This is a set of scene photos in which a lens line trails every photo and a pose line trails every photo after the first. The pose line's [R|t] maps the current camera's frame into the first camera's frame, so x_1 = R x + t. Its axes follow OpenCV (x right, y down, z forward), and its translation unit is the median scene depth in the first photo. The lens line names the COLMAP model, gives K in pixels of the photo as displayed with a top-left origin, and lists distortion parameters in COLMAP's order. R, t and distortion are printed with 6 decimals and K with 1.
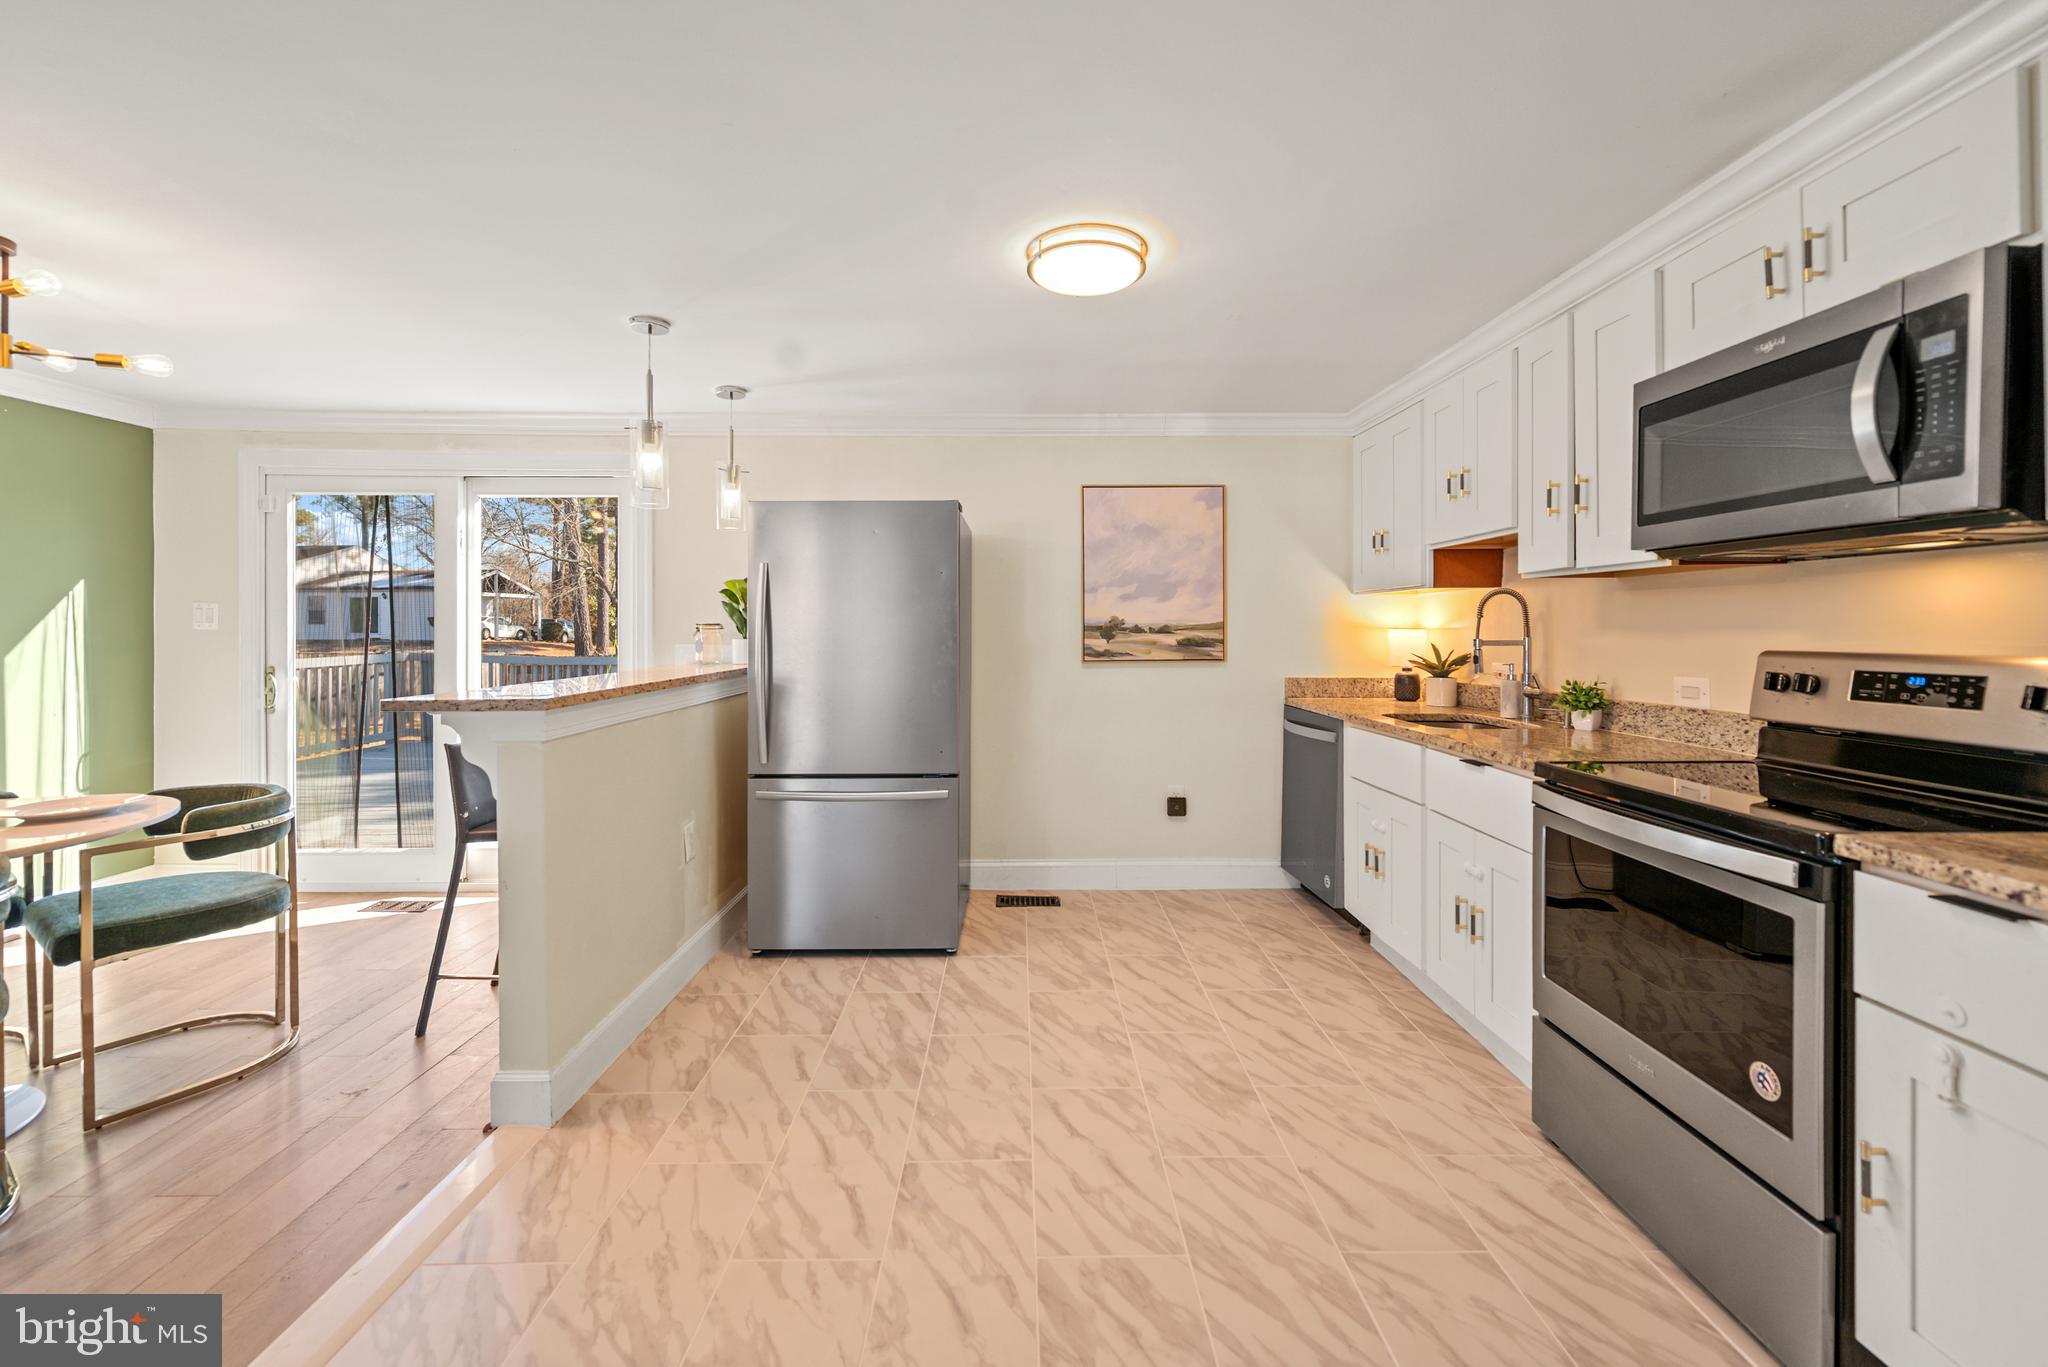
lens RADIAL K [[837.5, 0, 1028.6], [0, 837.5, 634.5], [0, 0, 1]] dist [-0.001468, -0.000422]
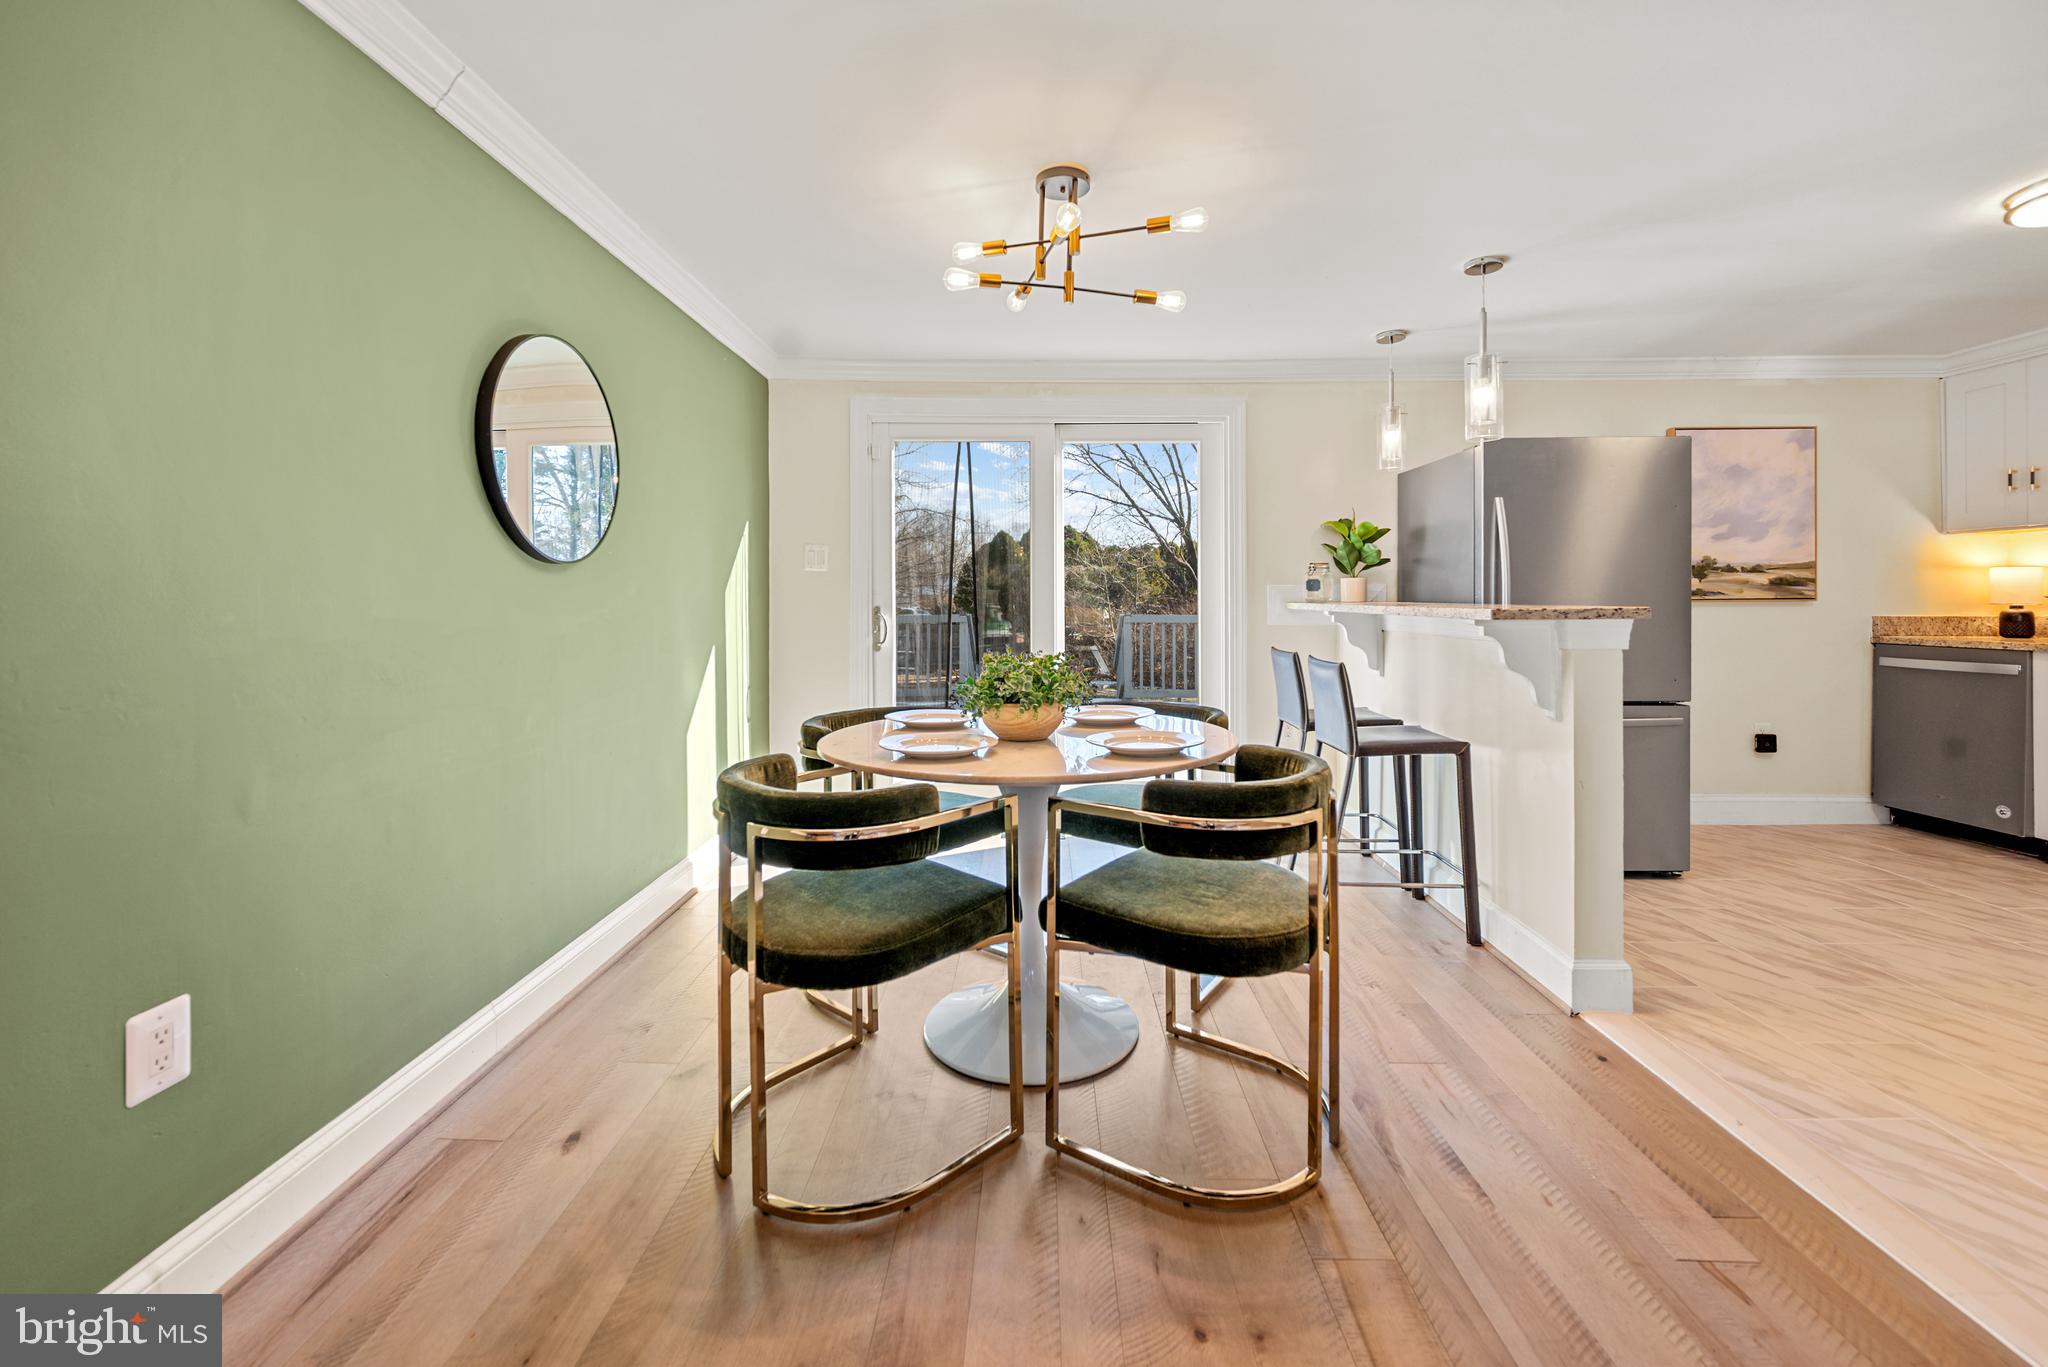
lens RADIAL K [[844.6, 0, 1031.4], [0, 844.6, 603.0], [0, 0, 1]] dist [0.000275, -0.000140]
pose [[0.999703, -0.001484, -0.024345, -1.036094], [0.001369, 0.999988, -0.004745, 0.058413], [0.024352, 0.004710, 0.999692, -0.070961]]
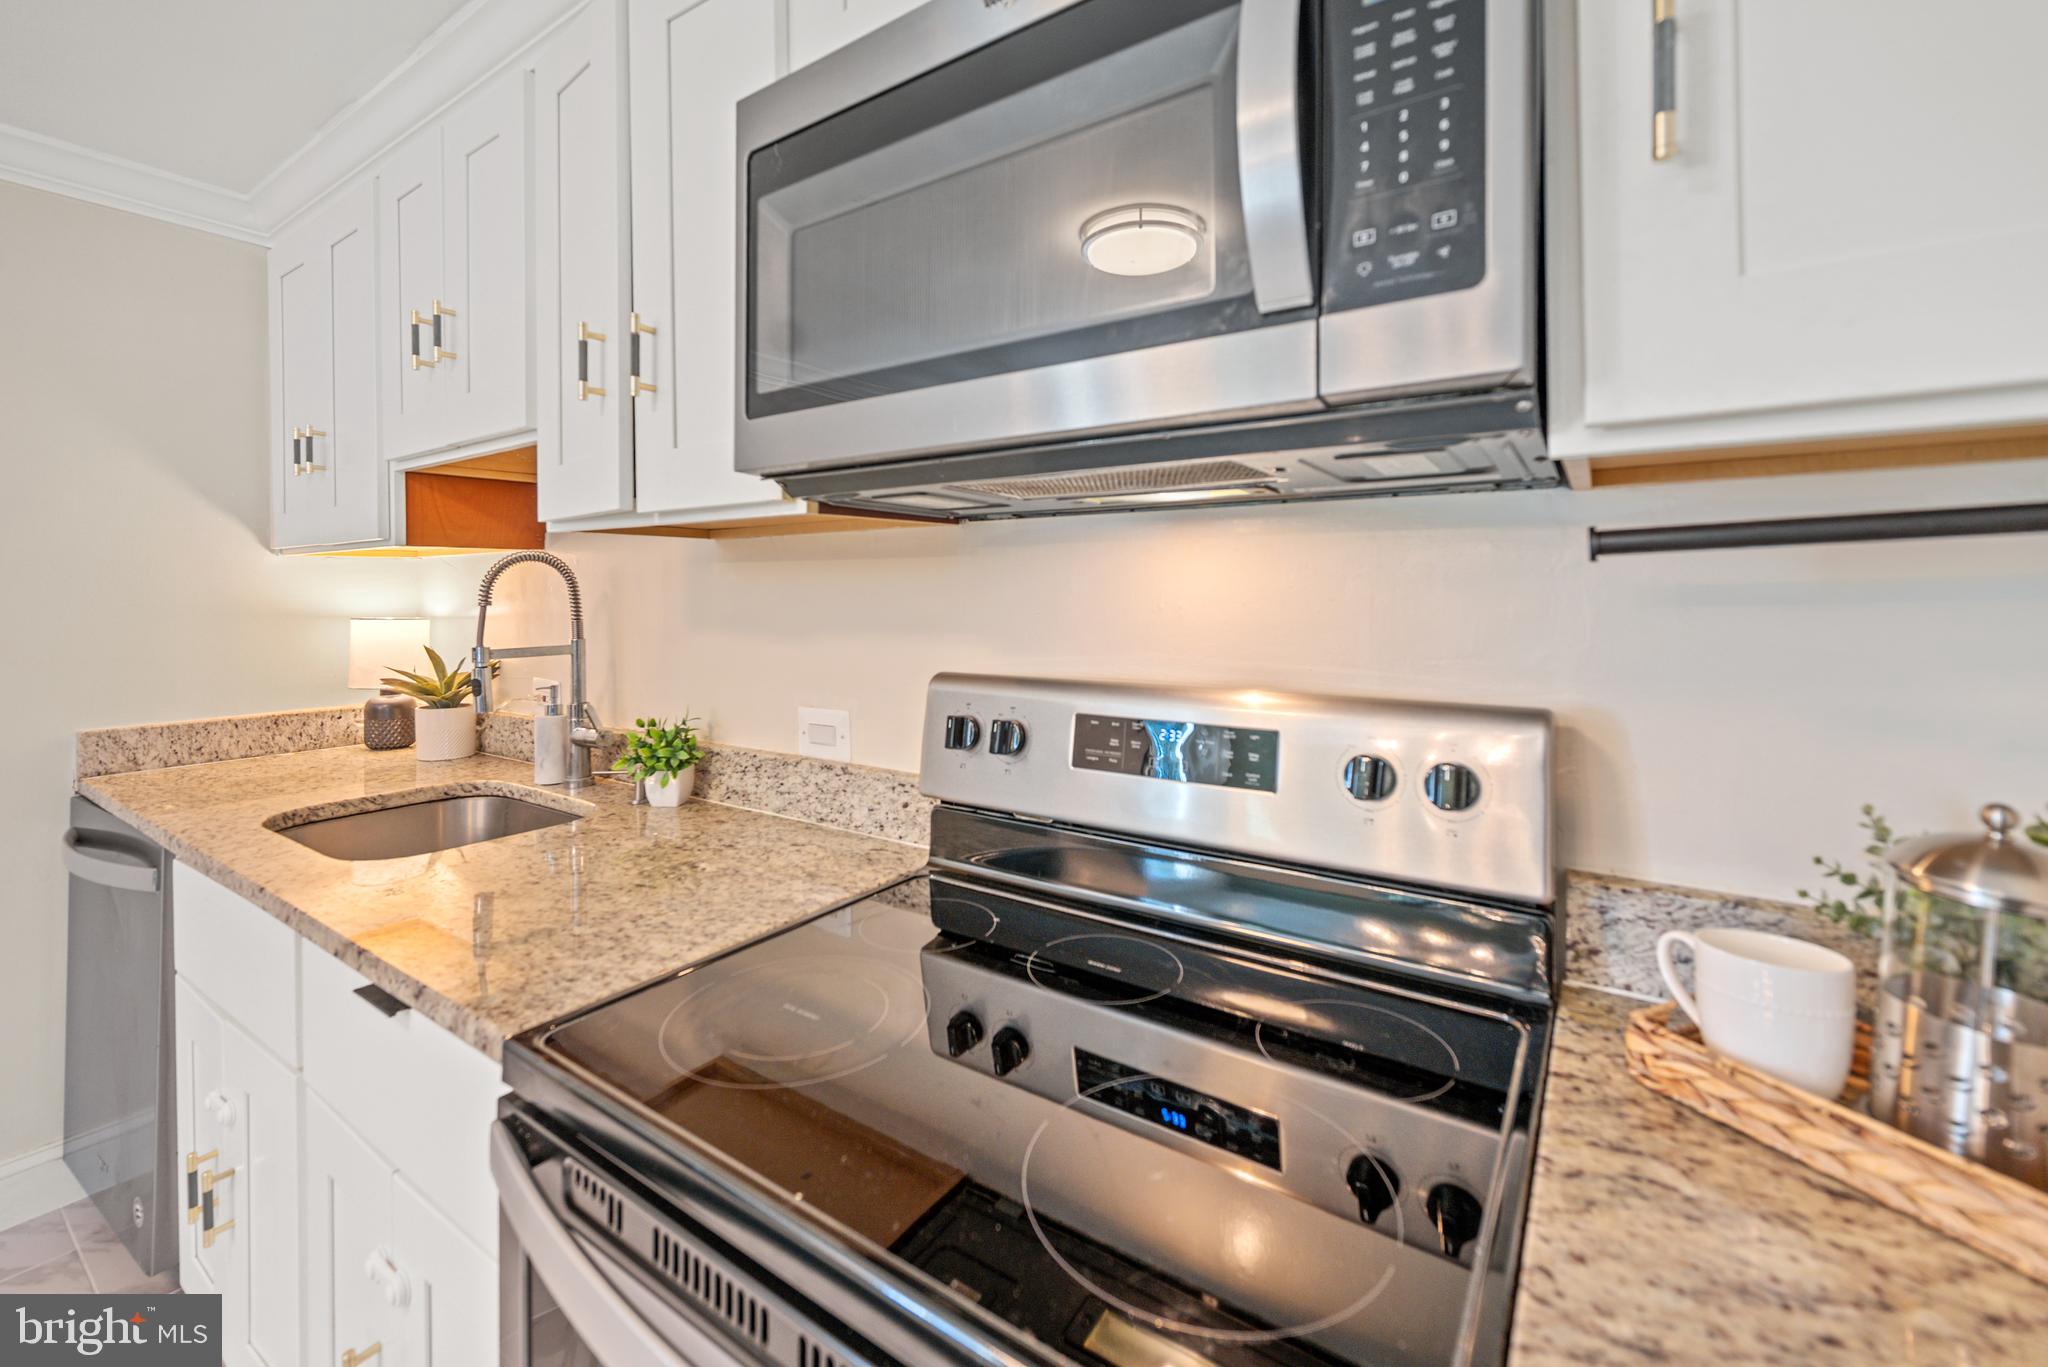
lens RADIAL K [[844.6, 0, 1031.4], [0, 844.6, 603.0], [0, 0, 1]] dist [0.000275, -0.000140]
pose [[0.571273, -0.012012, 0.820673, 0.342977], [0.009504, 0.999923, 0.008020, -0.025791], [-0.820705, 0.003218, 0.571343, 0.478028]]
